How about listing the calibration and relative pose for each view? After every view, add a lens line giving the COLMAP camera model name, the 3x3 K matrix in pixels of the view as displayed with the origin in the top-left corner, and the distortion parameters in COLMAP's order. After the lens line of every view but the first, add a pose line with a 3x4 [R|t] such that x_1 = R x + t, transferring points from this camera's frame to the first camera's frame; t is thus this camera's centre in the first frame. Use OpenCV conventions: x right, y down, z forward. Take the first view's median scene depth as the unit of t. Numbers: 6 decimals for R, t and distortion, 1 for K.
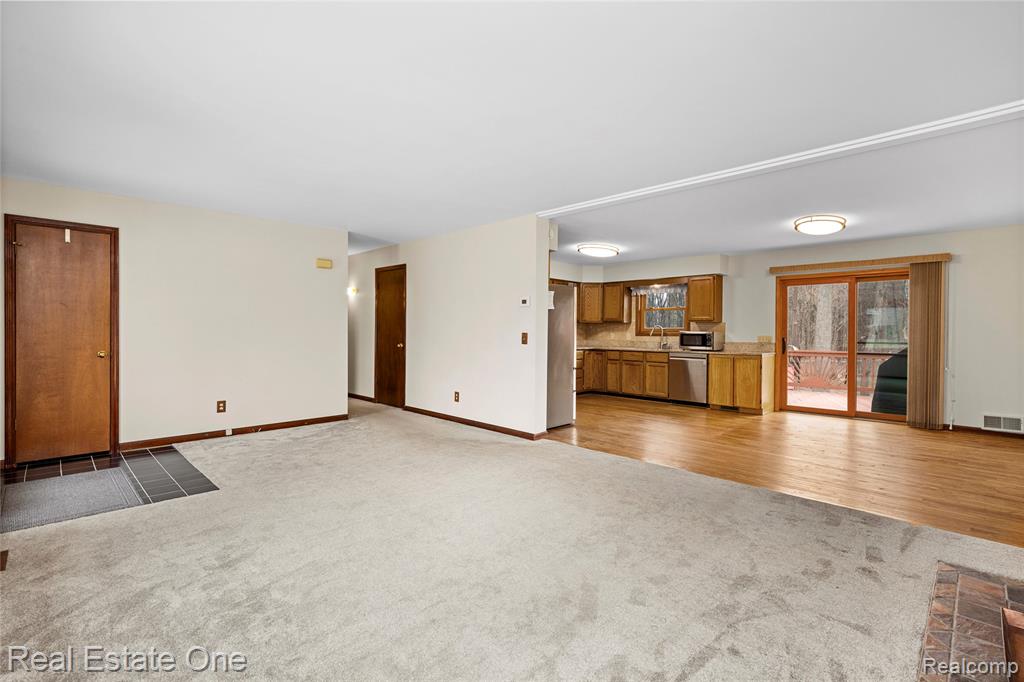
lens RADIAL K [[464.0, 0, 508.1], [0, 464.0, 334.3], [0, 0, 1]] dist [0.002039, -0.006374]
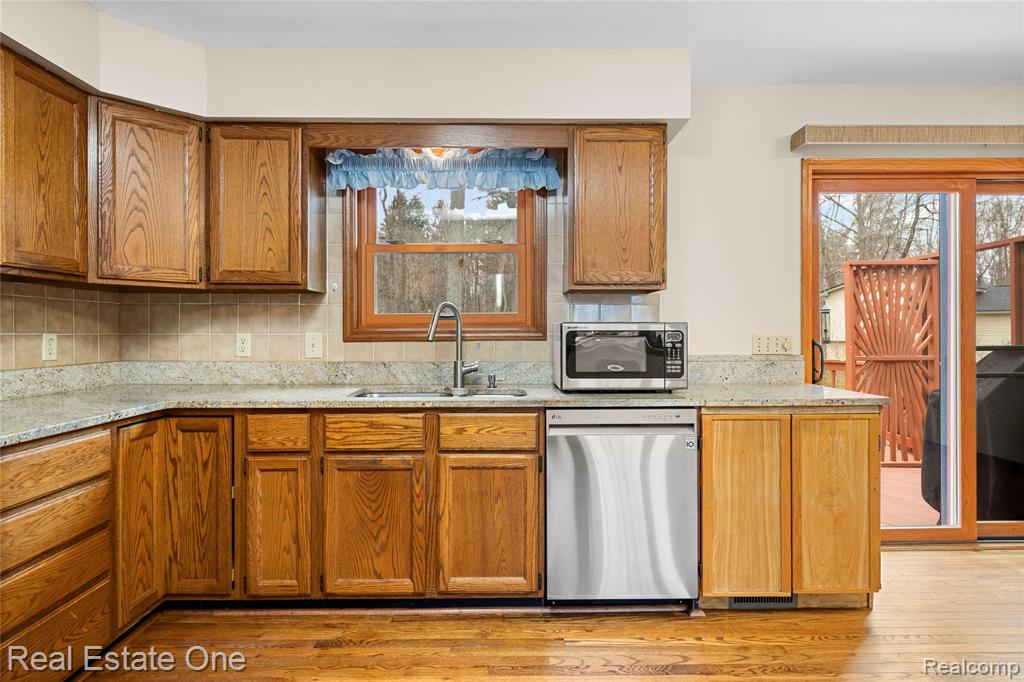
lens RADIAL K [[554.3, 0, 511.7], [0, 554.3, 334.2], [0, 0, 1]] dist [0.000988, -0.002091]
pose [[0.694727, -0.015250, 0.719112, 0.129511], [0.013239, 0.999877, 0.008413, -0.002631], [-0.719152, 0.003676, 0.694843, 0.828964]]
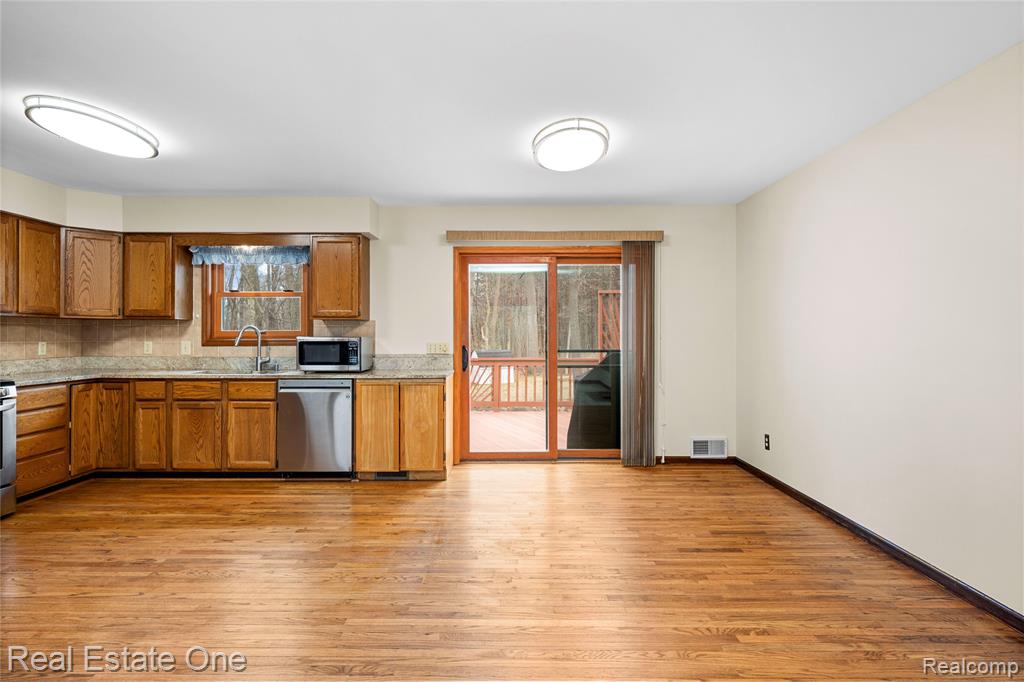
lens RADIAL K [[554.3, 0, 511.7], [0, 554.3, 334.2], [0, 0, 1]] dist [0.000988, -0.002091]
pose [[0.704480, -0.008774, 0.709669, 0.101875], [0.010337, 0.999944, 0.002102, -0.008392], [-0.709648, 0.005856, 0.704532, 0.404728]]
